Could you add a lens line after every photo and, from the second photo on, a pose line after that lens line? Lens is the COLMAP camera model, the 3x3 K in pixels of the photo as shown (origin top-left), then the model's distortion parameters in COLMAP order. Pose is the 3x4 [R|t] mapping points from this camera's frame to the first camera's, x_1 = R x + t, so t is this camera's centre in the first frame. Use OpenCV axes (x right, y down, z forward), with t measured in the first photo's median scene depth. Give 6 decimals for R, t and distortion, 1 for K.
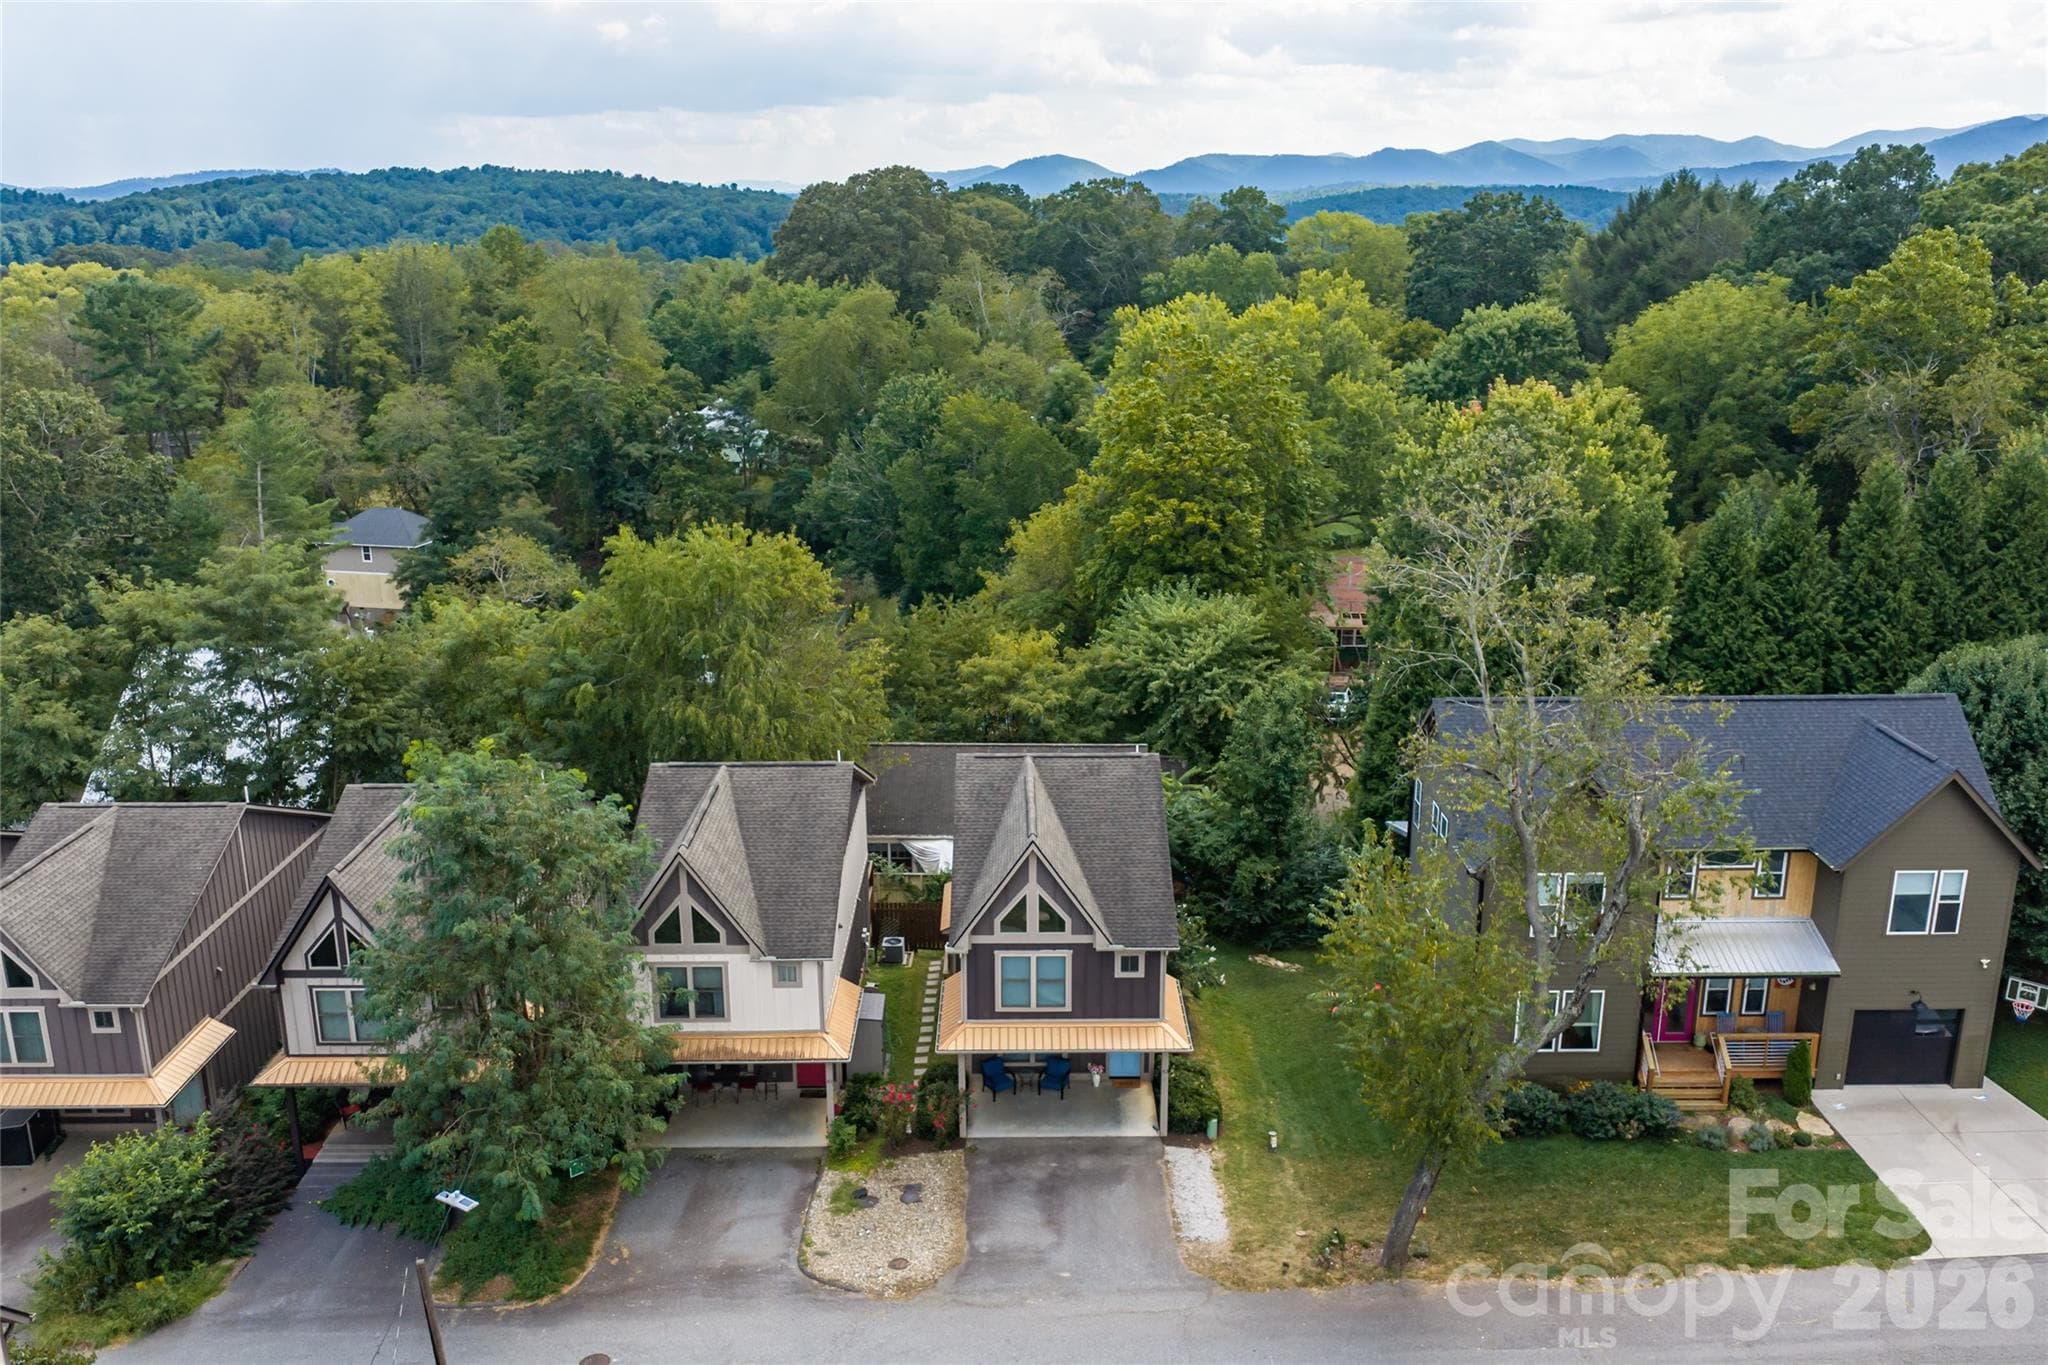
lens RADIAL K [[1604.5, 0, 1075.0], [0, 1604.5, 679.2], [0, 0, 1]] dist [0.000590, -0.001185]
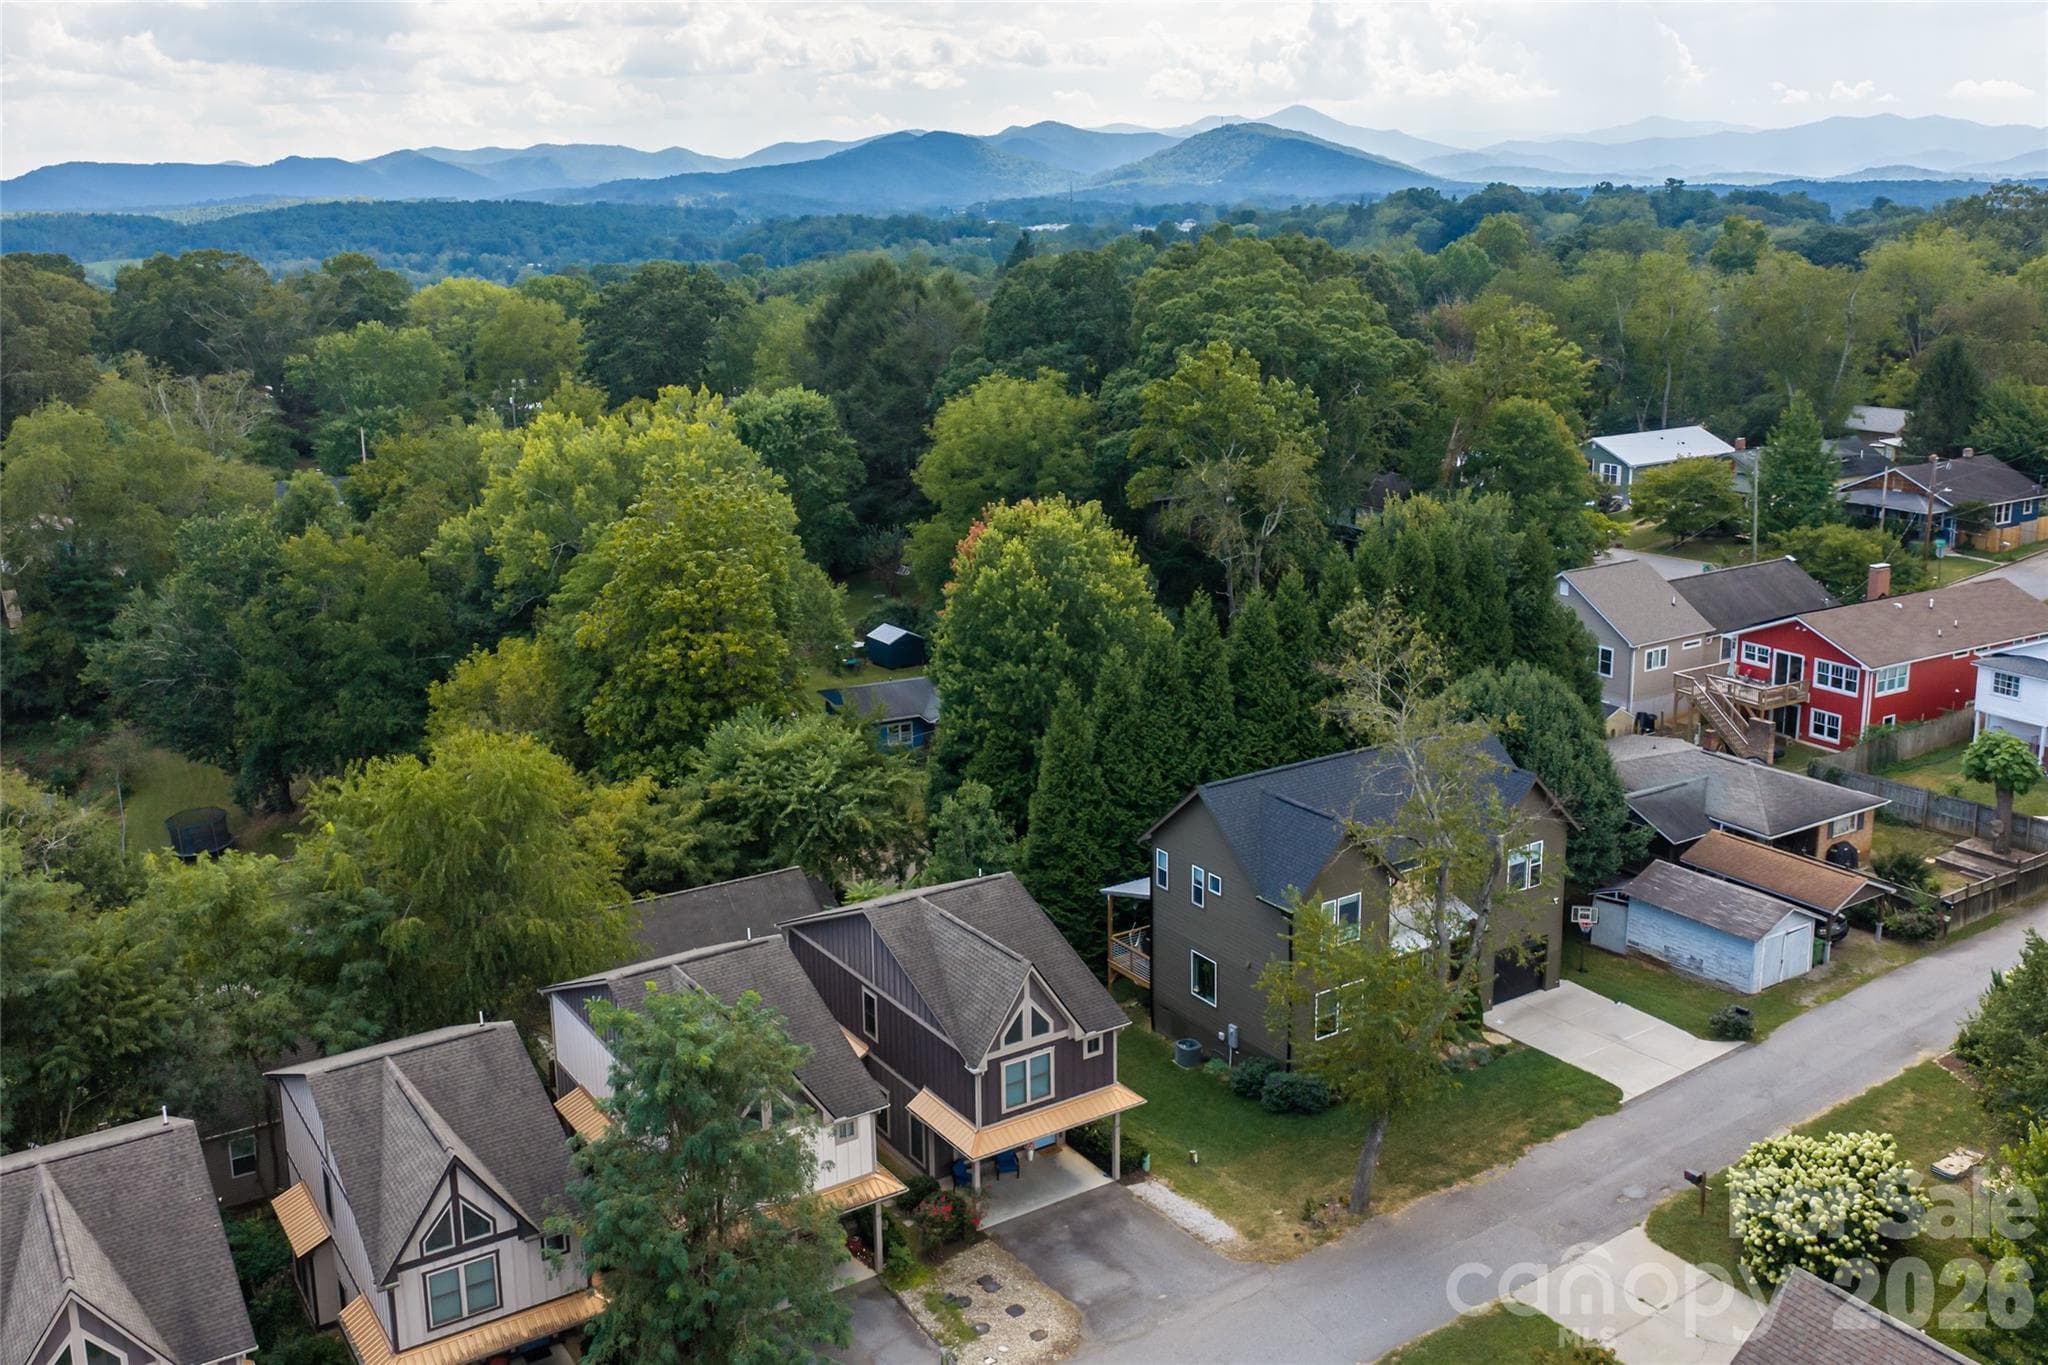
lens RADIAL K [[1674.0, 0, 1025.1], [0, 1674.0, 622.4], [0, 0, 1]] dist [0.000964, -0.003424]
pose [[0.855724, -0.124526, 0.502225, -0.609772], [0.155079, 0.987713, -0.019333, -0.125371], [-0.493646, 0.094428, 0.864521, -0.115182]]
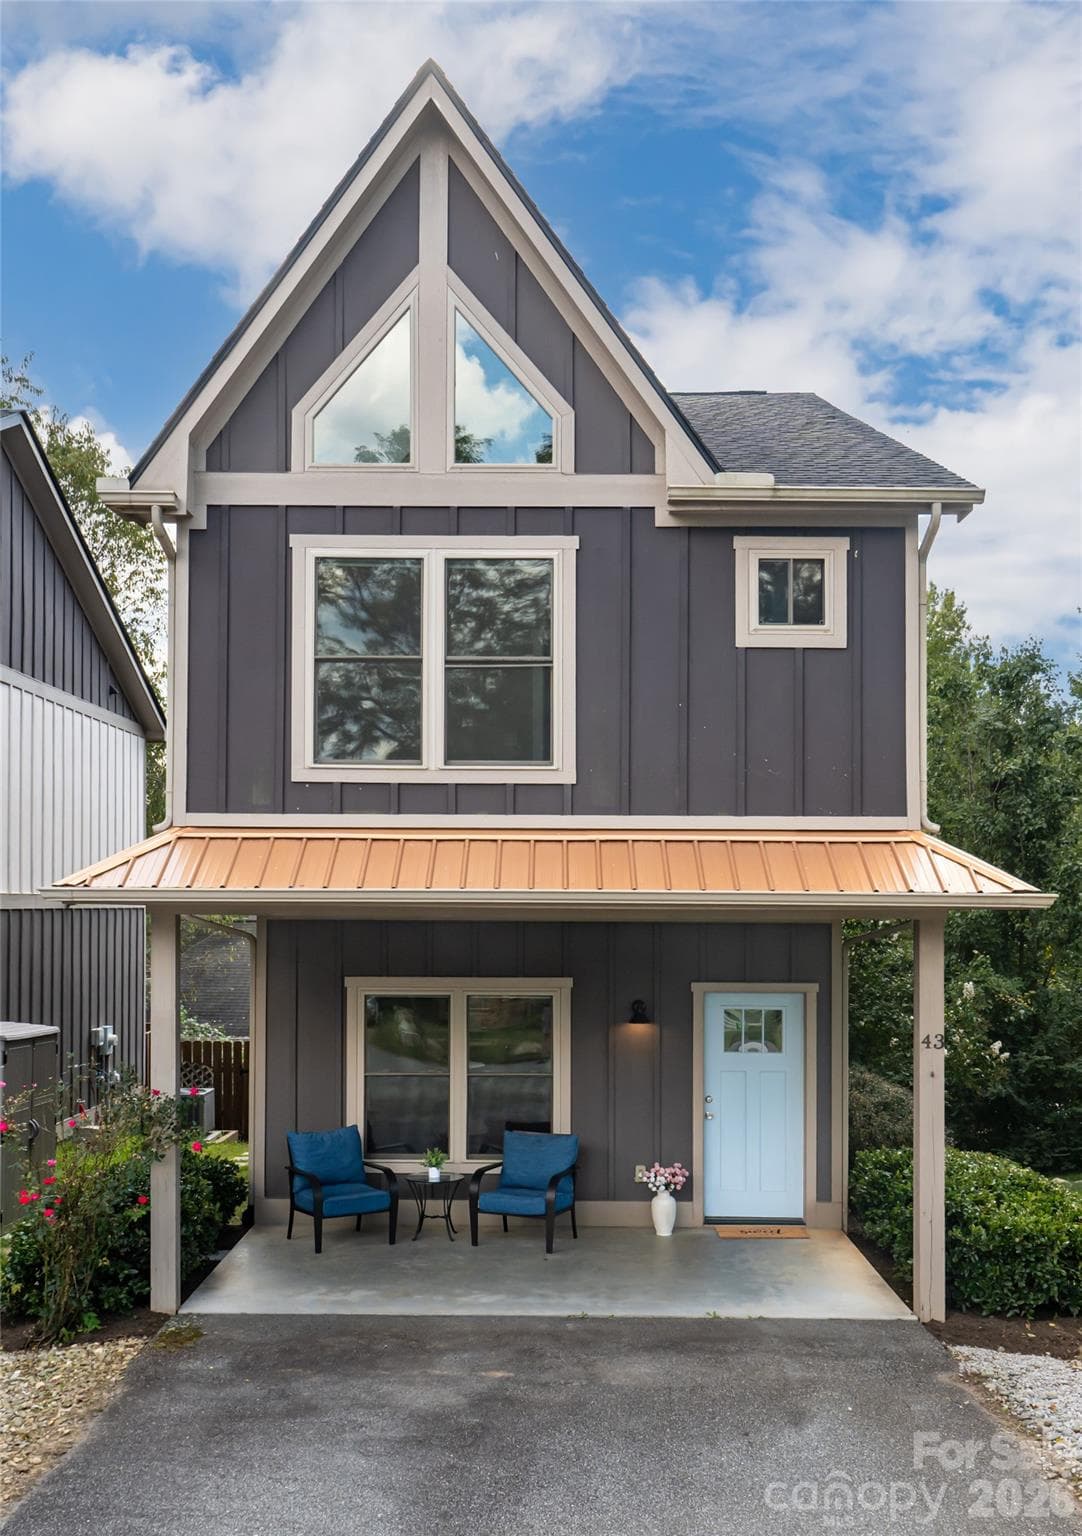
lens RADIAL K [[1556.8, 0, 547.9], [0, 1556.8, 870.8], [0, 0, 1]] dist [-0.001928, -0.008779]
pose [[0.999173, -0.002844, -0.040563, 0.003675], [-0.008848, 0.958436, -0.285169, 0.293789], [0.039689, 0.285292, 0.957619, 0.753866]]
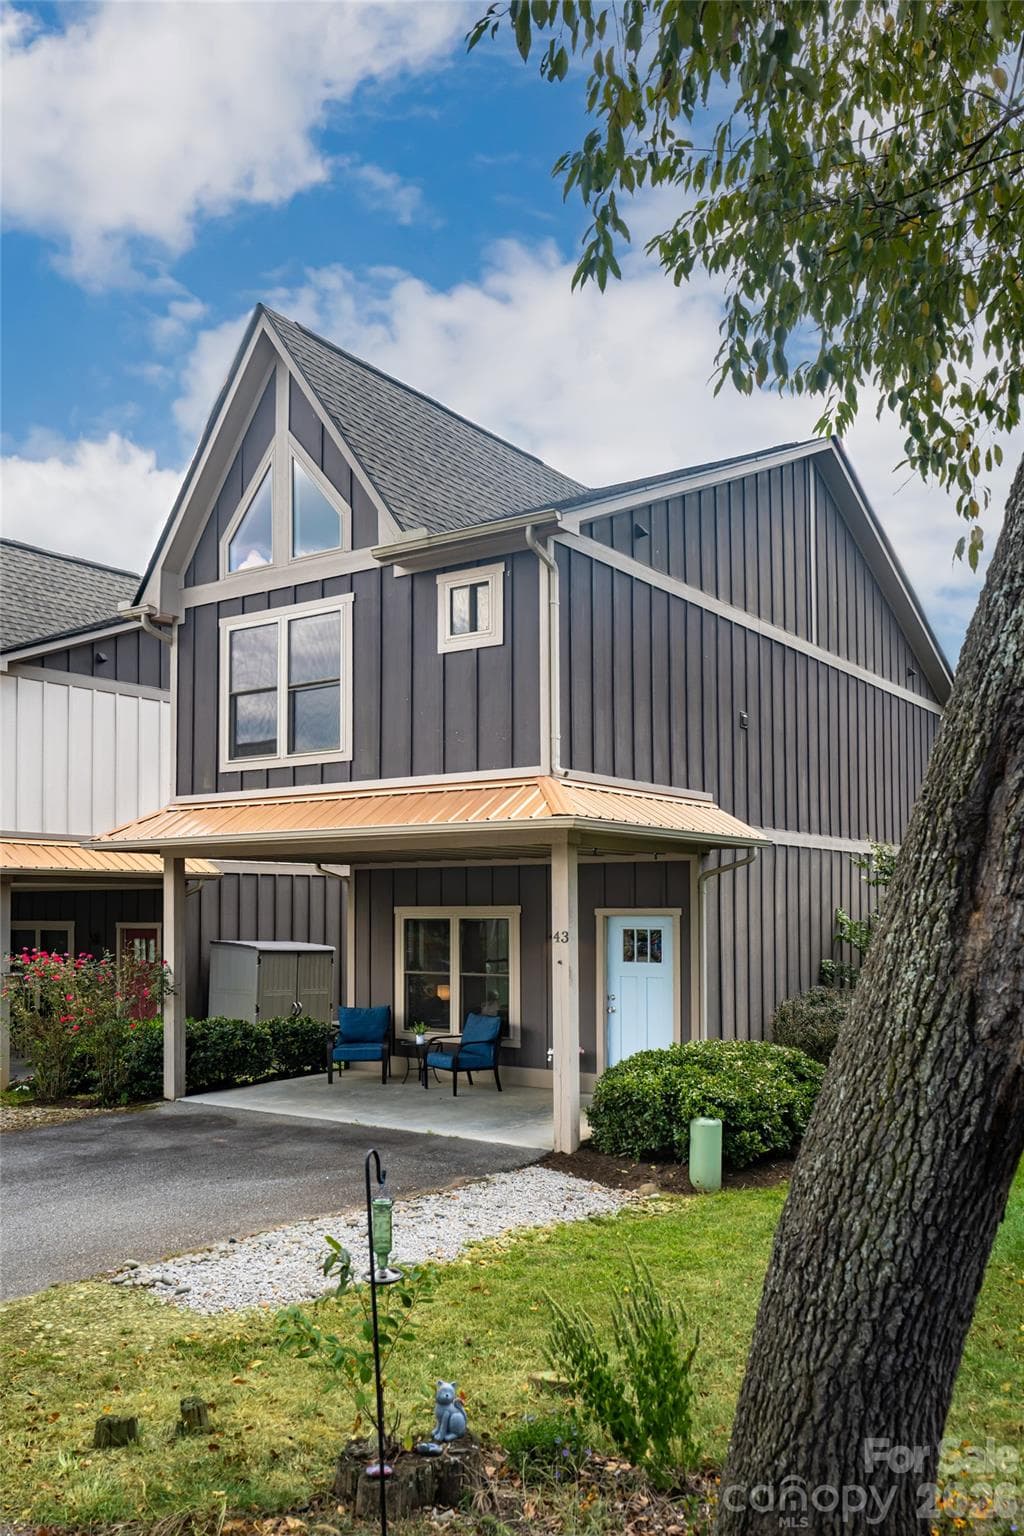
lens RADIAL K [[1203.4, 0, 507.8], [0, 1203.4, 854.1], [0, 0, 1]] dist [0.000590, -0.001185]
pose [[0.803488, -0.036174, -0.594221, 0.201594], [-0.148059, 0.954647, -0.258315, 0.298333], [0.576616, 0.295533, 0.761692, 0.802327]]
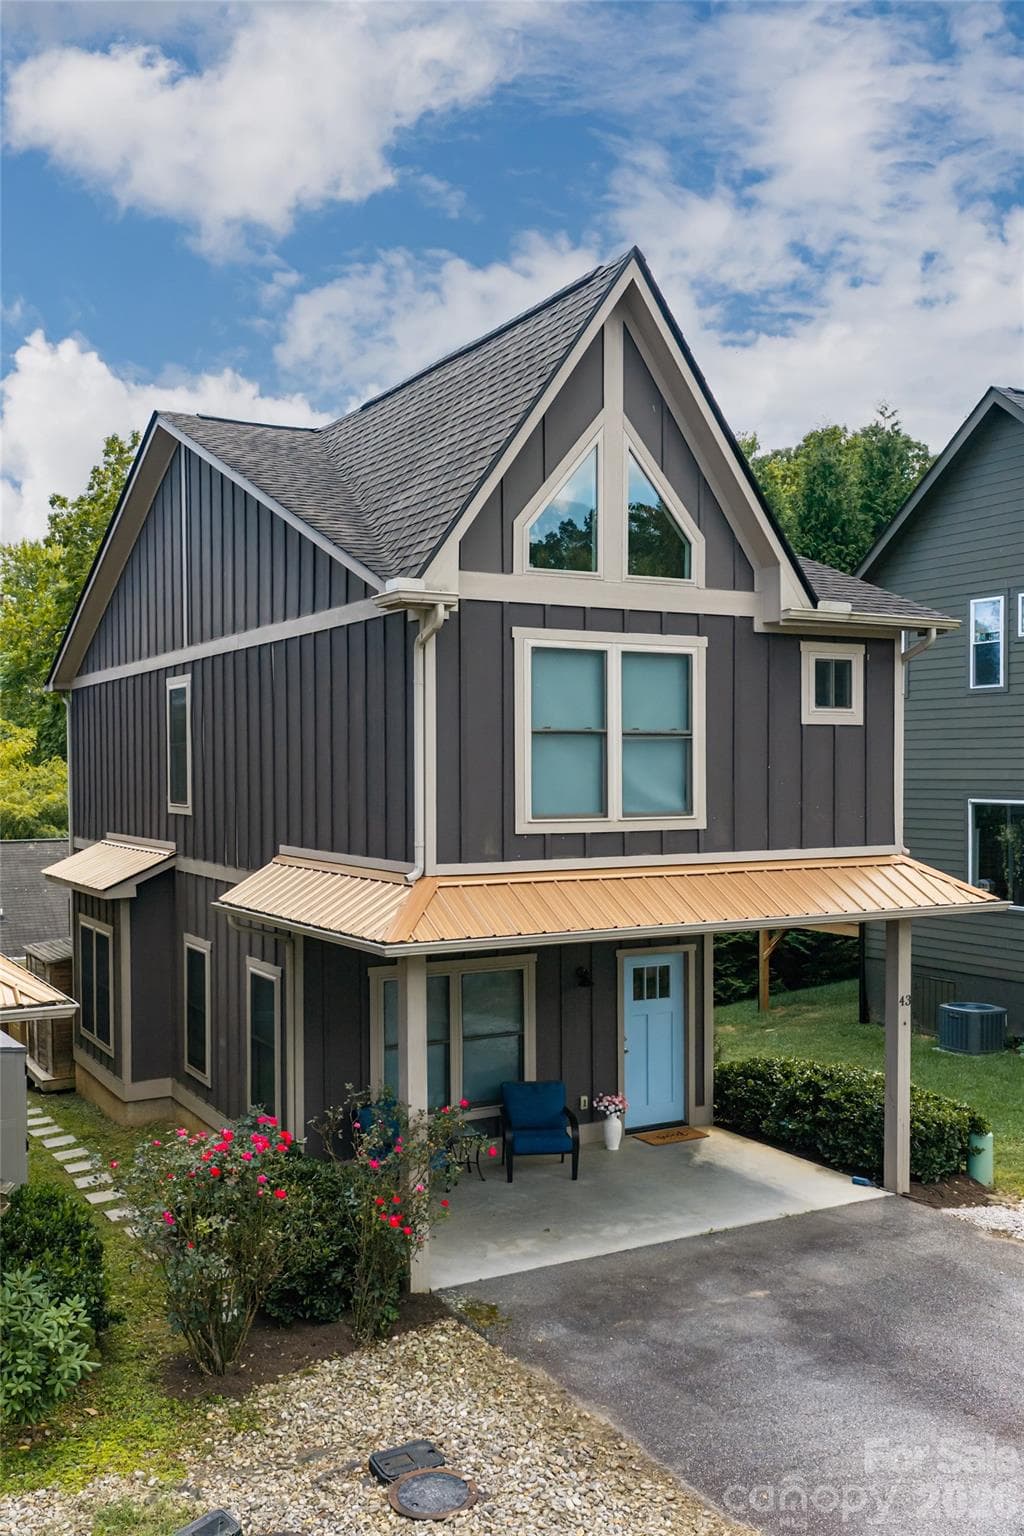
lens RADIAL K [[1342.3, 0, 485.7], [0, 1342.3, 807.9], [0, 0, 1]] dist [0.013593, -0.006381]
pose [[0.895114, -0.025326, 0.445117, -0.173130], [0.129174, 0.970294, -0.204558, 0.254910], [-0.426714, 0.240600, 0.871795, 0.764281]]
